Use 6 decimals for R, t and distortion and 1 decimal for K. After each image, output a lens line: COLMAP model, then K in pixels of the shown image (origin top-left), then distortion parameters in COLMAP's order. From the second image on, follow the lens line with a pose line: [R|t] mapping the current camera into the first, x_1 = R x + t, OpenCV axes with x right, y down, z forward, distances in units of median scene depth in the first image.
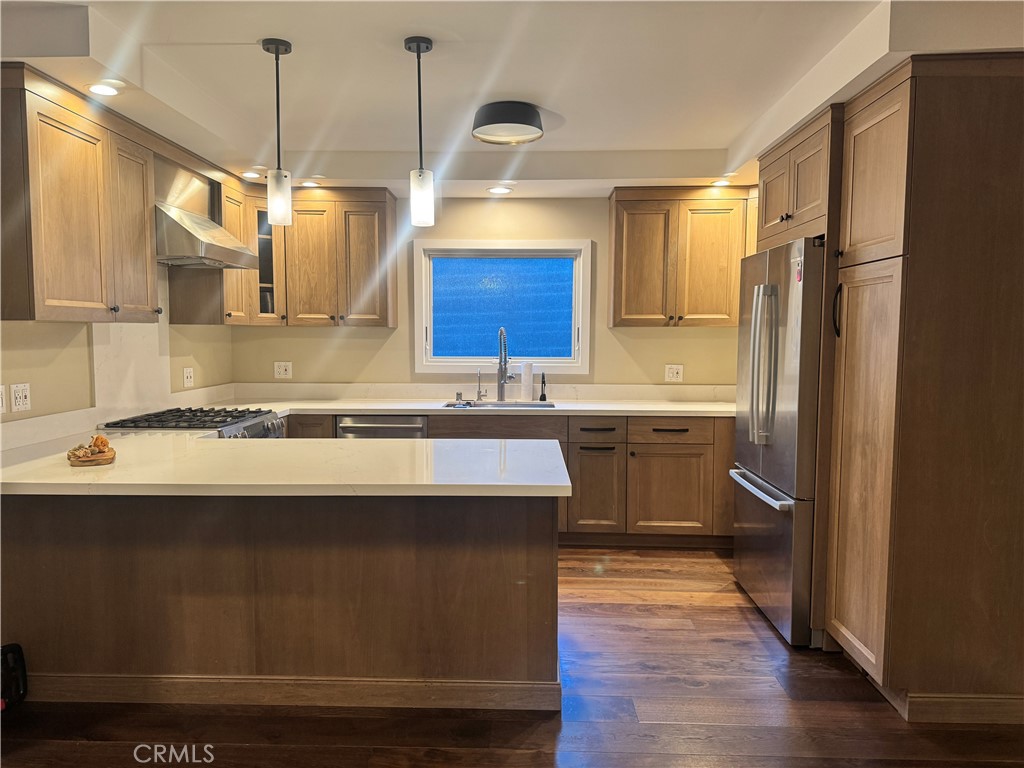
lens RADIAL K [[719.7, 0, 512.0], [0, 719.7, 384.0], [0, 0, 1]] dist [0.047478, -0.052115]
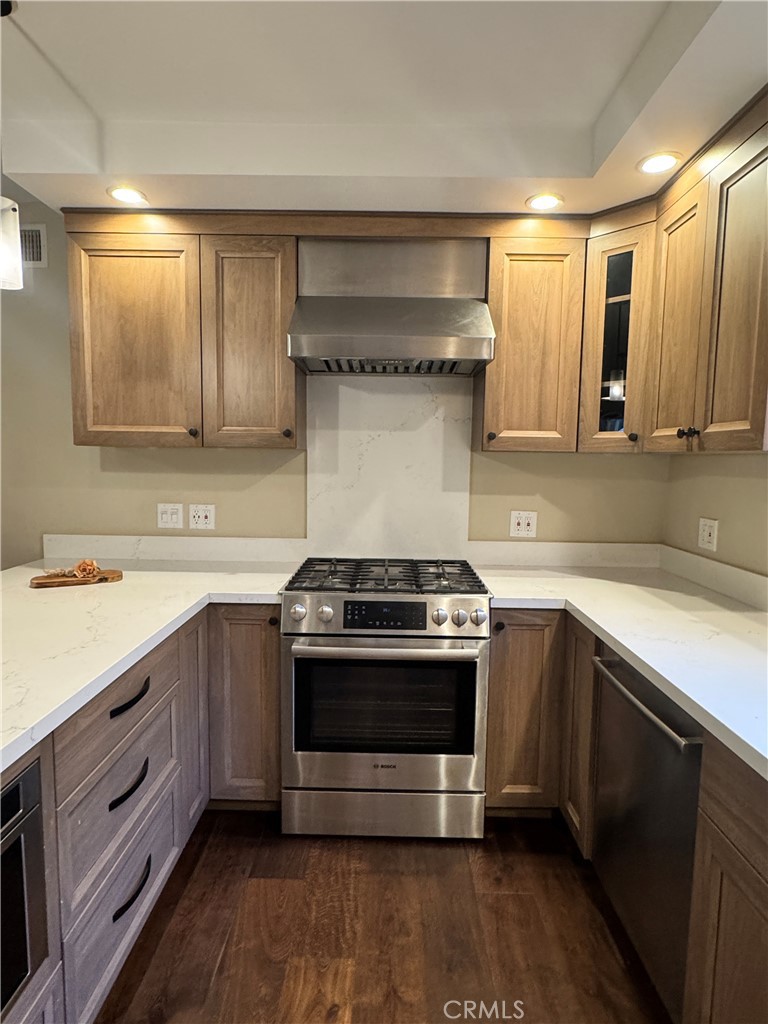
lens RADIAL K [[570.6, 0, 384.0], [0, 570.6, 512.0], [0, 0, 1]] dist [-0.002294, -0.000435]
pose [[0.009665, 0.088208, -0.996055, 0.175986], [-0.087405, 0.992364, 0.087033, -0.082678], [0.996126, 0.086219, 0.017301, 1.175965]]
